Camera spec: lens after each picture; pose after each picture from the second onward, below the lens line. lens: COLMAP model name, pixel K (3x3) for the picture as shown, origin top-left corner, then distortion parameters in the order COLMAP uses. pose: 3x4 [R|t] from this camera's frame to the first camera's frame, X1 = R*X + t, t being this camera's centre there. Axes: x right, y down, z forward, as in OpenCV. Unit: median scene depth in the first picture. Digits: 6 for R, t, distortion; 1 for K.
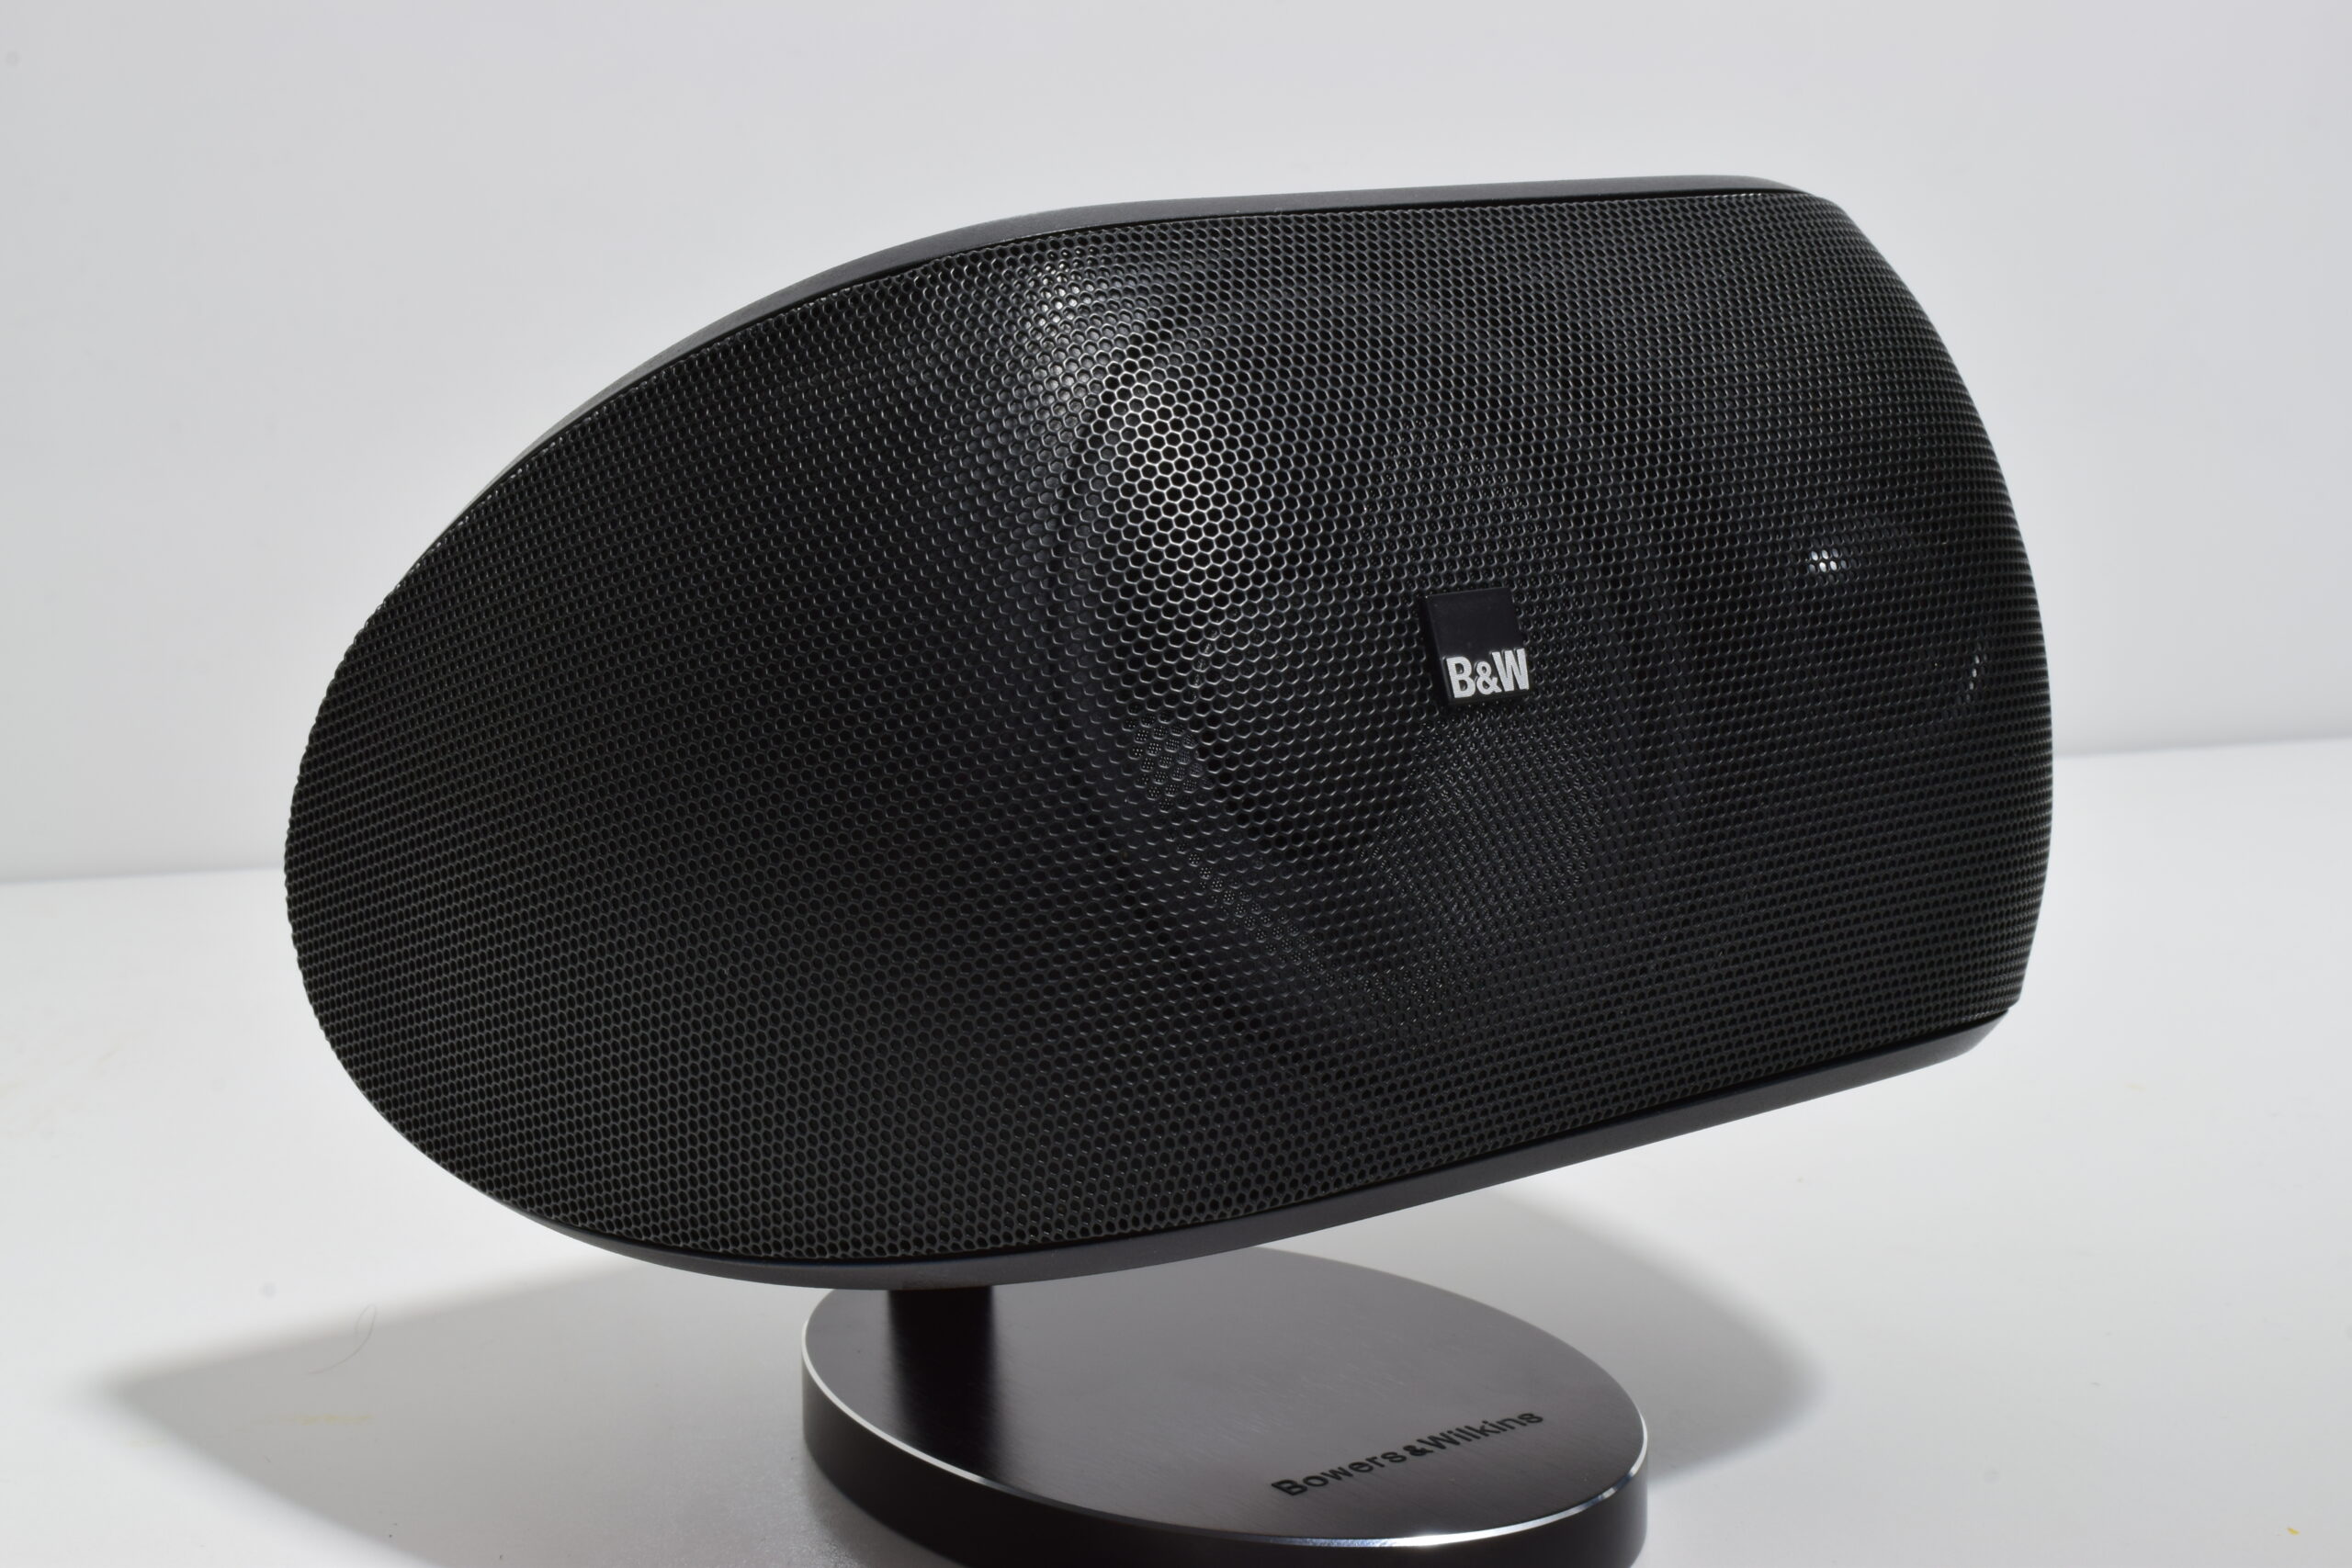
lens RADIAL K [[3922.8, 0, 1186.9], [0, 3922.8, 775.9], [0, 0, 1]] dist [-0.200919, 0.000000]
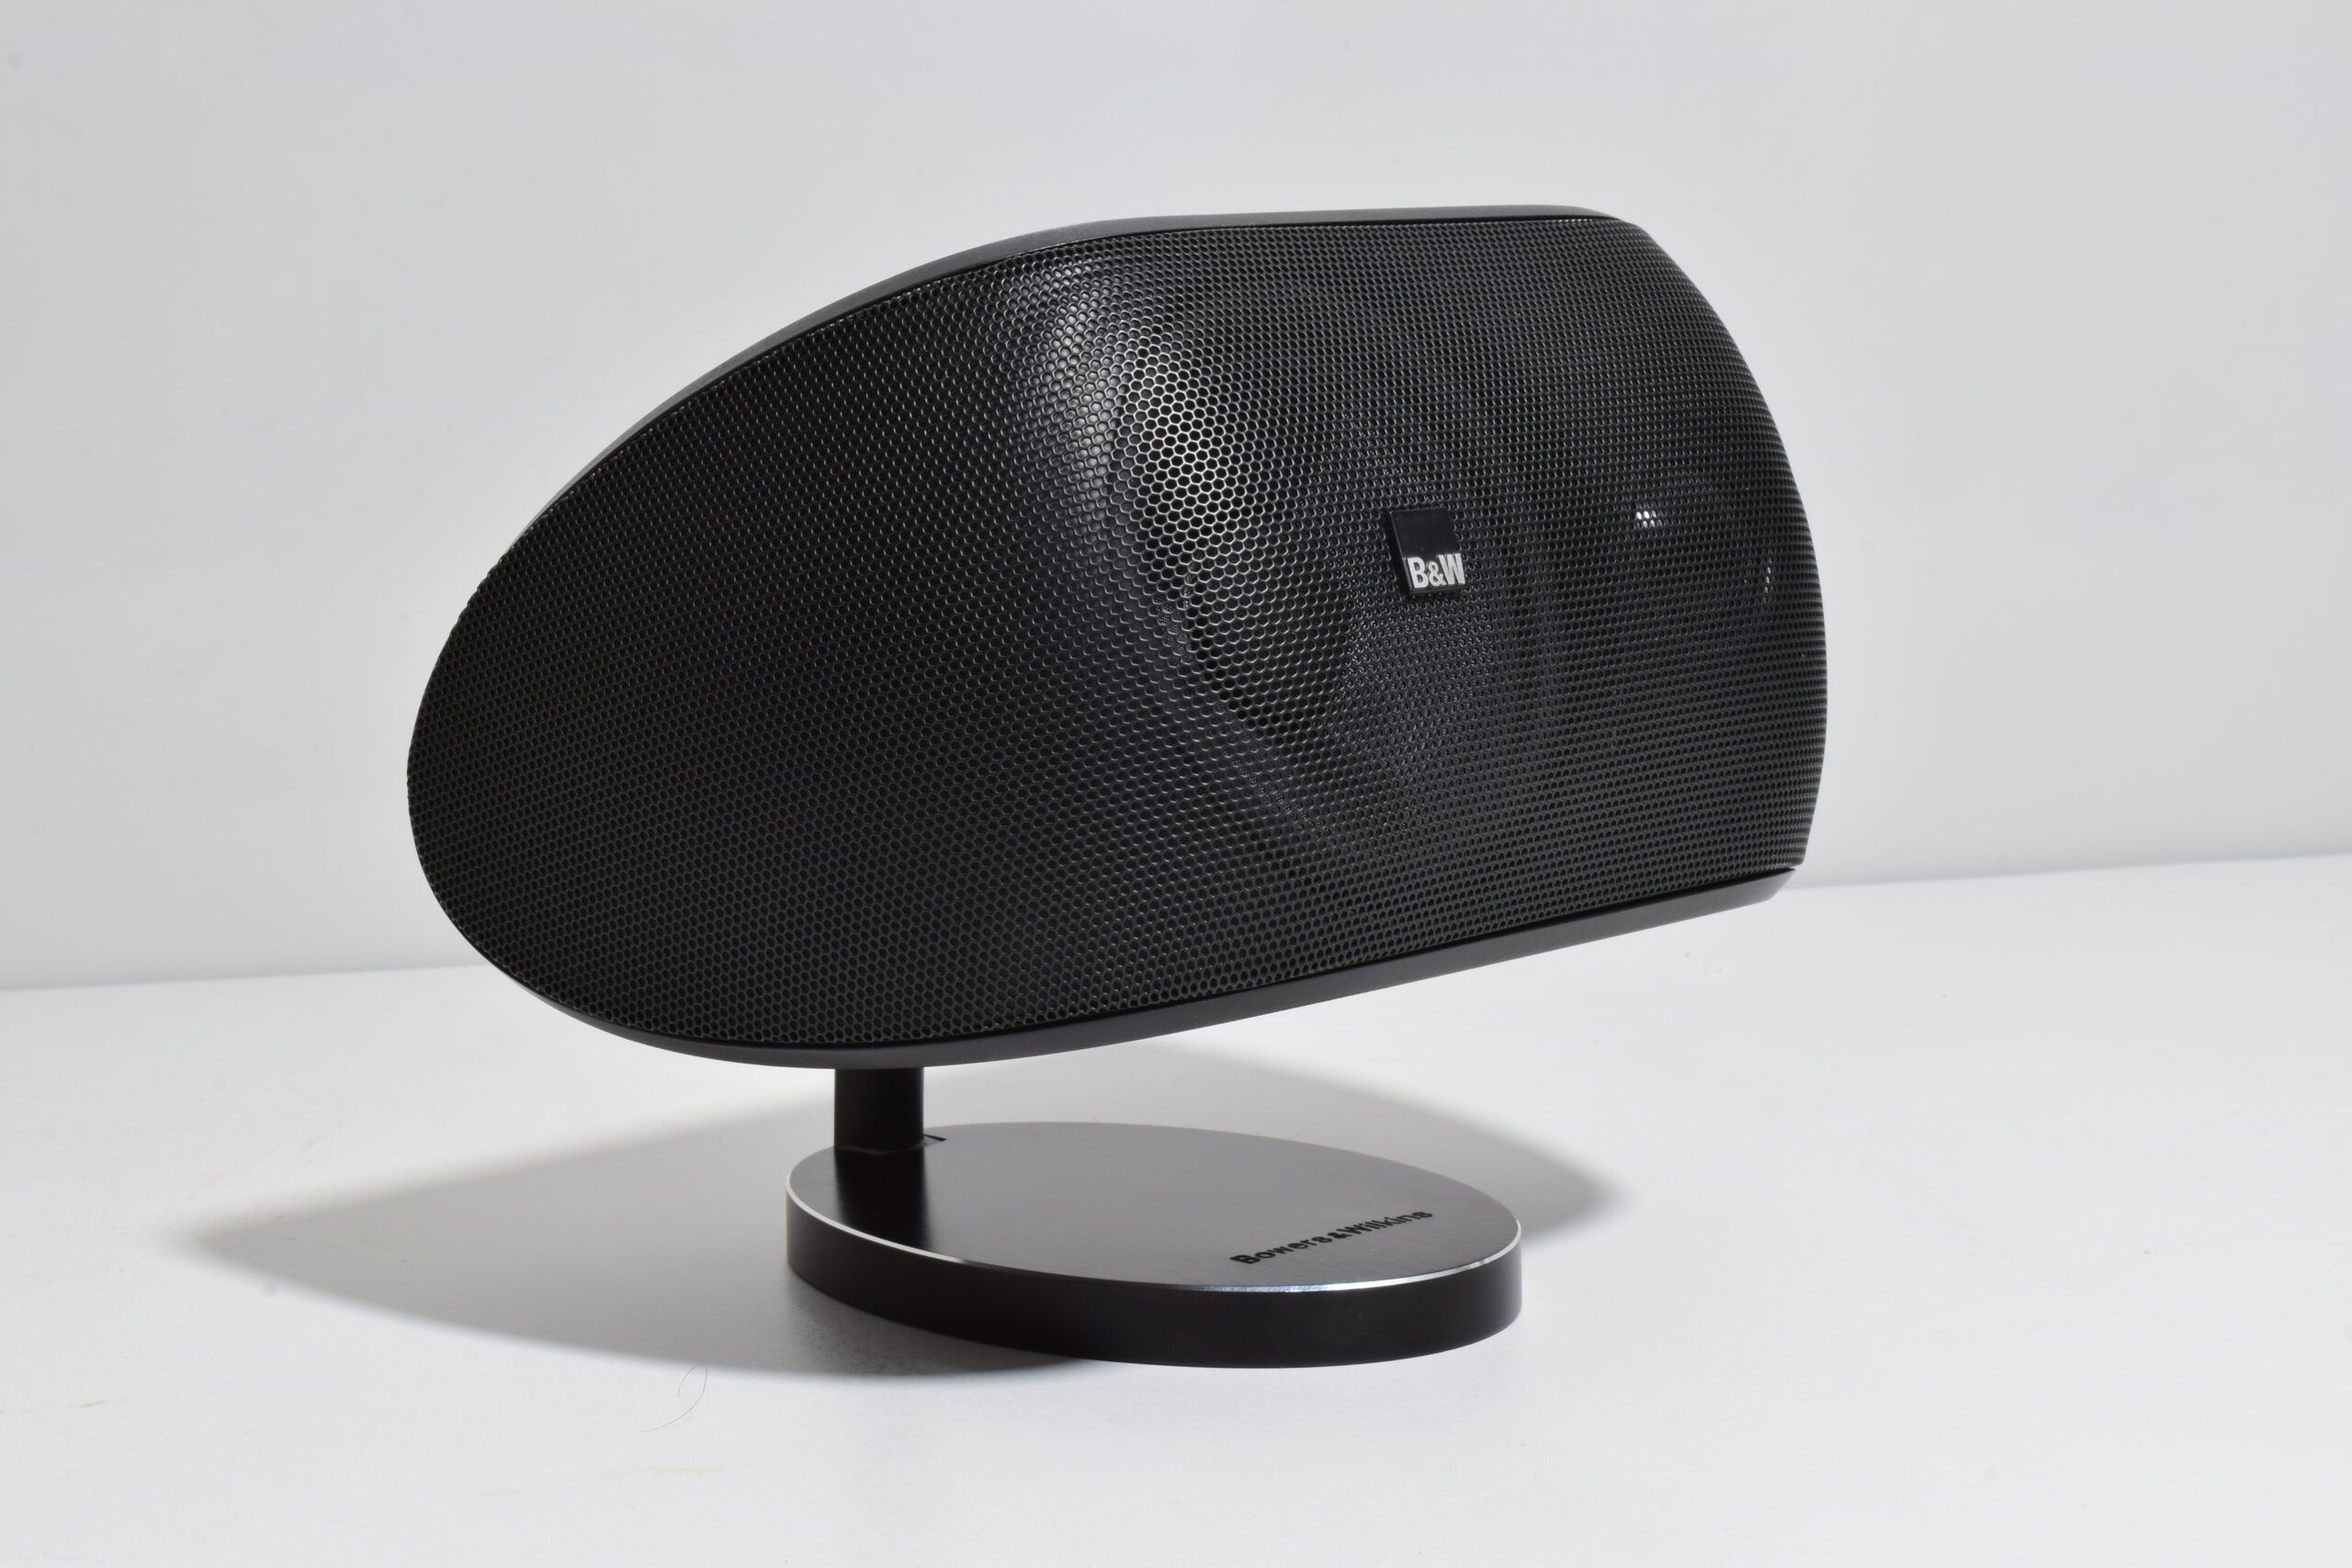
lens RADIAL K [[4263.7, 0, 1175.0], [0, 4263.7, 787.5], [0, 0, 1]] dist [0.003151, 0.000000]
pose [[0.991883, -0.016494, 0.126079, -0.190627], [0.022178, 0.998793, -0.043815, 0.106676], [-0.125205, 0.046255, 0.991052, -0.401877]]
